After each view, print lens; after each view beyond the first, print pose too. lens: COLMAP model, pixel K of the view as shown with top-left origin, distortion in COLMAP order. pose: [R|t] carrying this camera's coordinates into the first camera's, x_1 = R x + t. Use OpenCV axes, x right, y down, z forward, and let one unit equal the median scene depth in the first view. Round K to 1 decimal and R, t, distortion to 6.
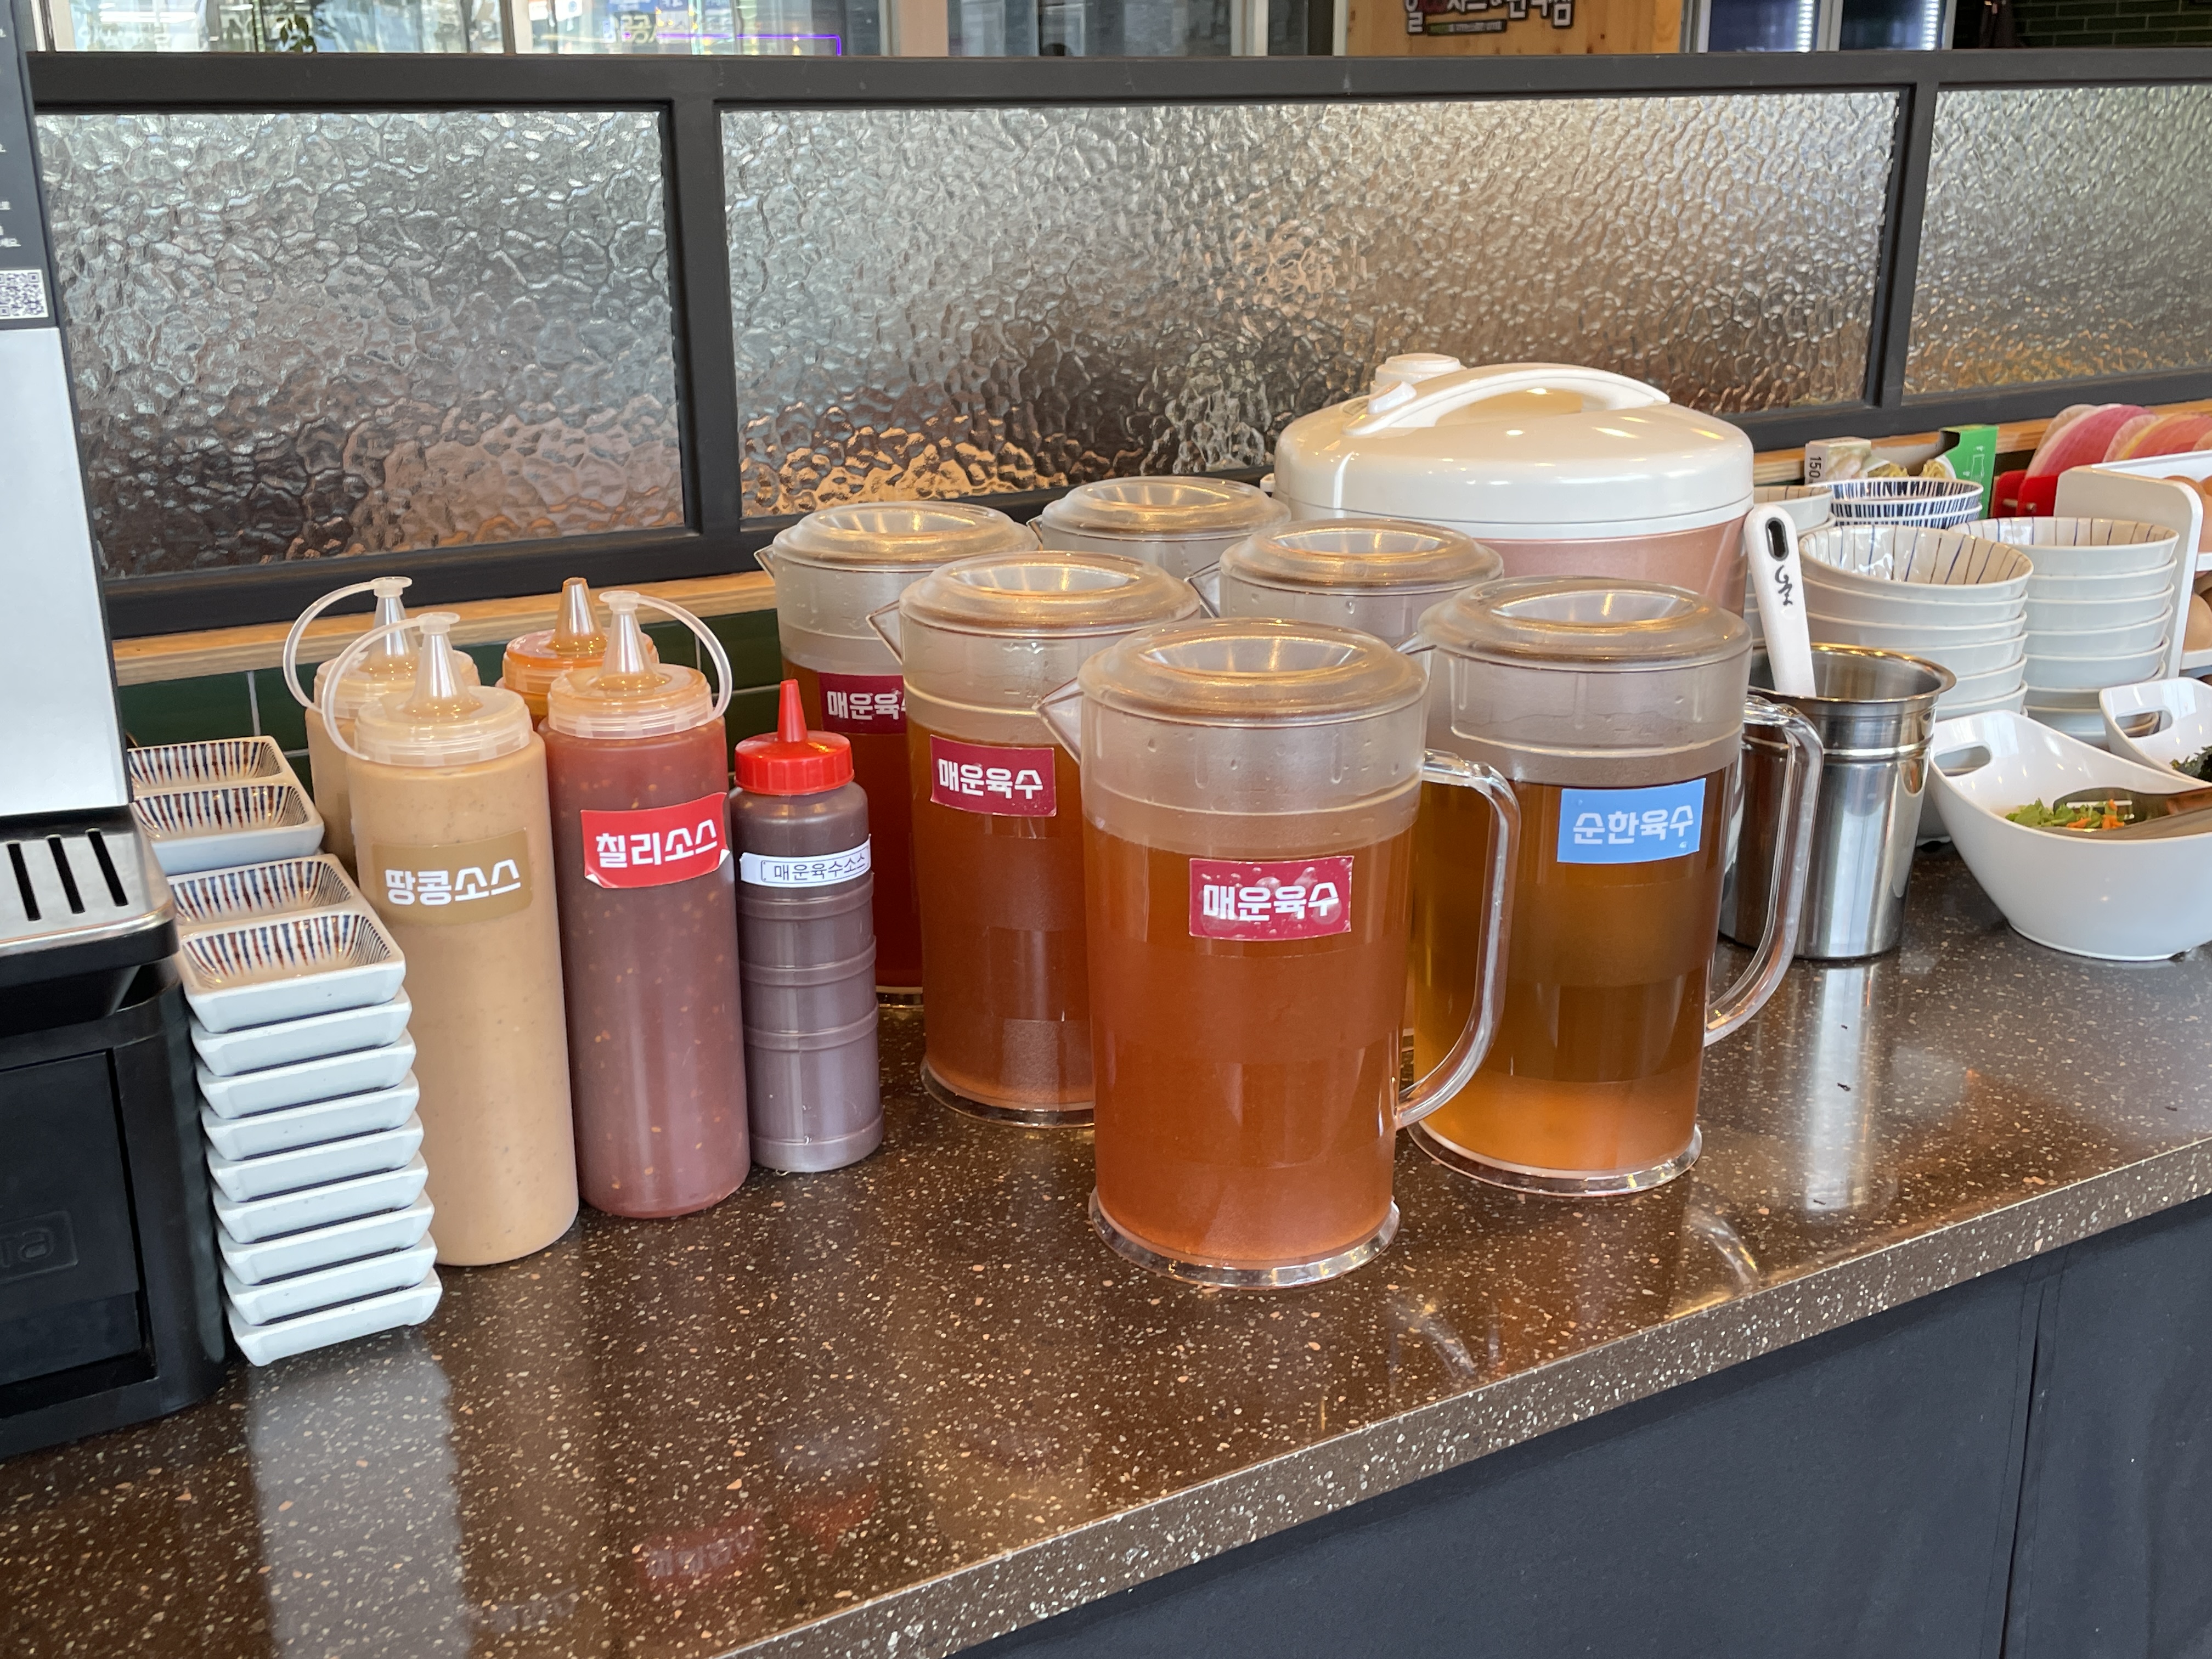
lens RADIAL K [[2169.9, 0, 1084.1], [0, 2169.9, 835.5], [0, 0, 1]] dist [0.086771, 0.000000]
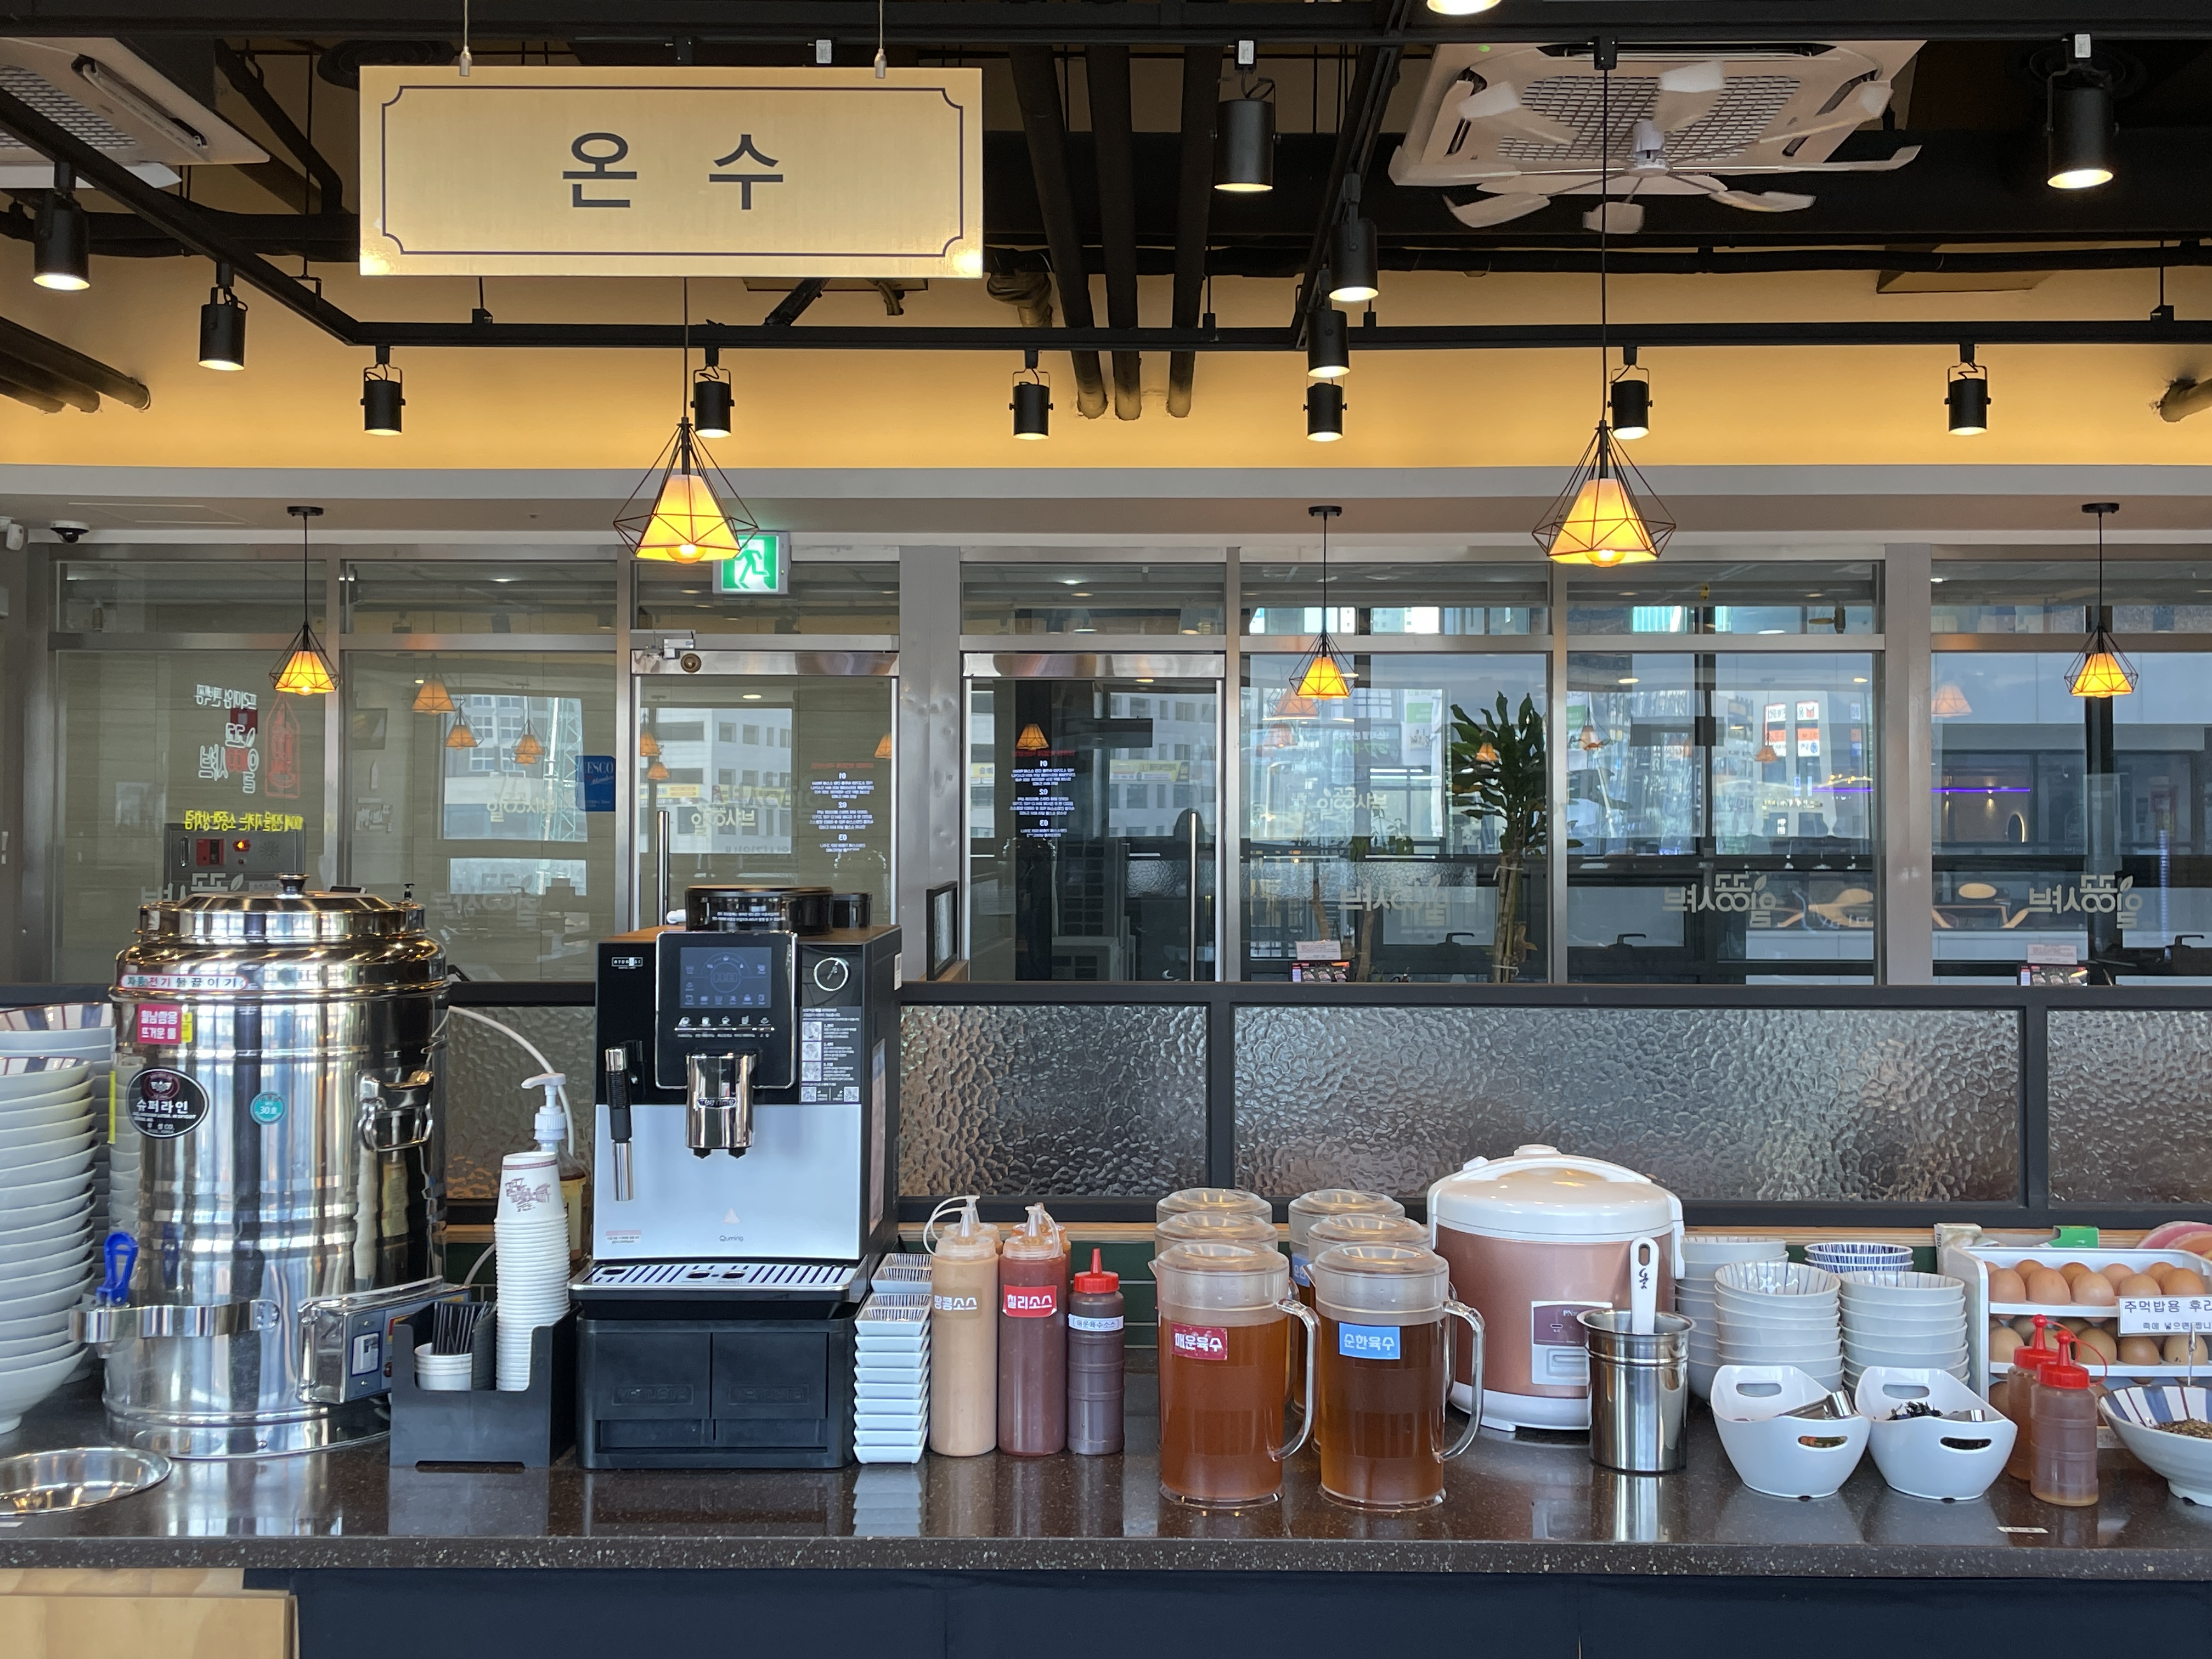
lens RADIAL K [[2169.9, 0, 1110.0], [0, 2169.9, 826.0], [0, 0, 1]] dist [0.086771, 0.000000]
pose [[0.865761, 0.008230, -0.500389, 1.222832], [-0.167286, 0.947110, -0.273857, 0.166662], [0.471670, 0.320803, 0.821348, -1.346225]]
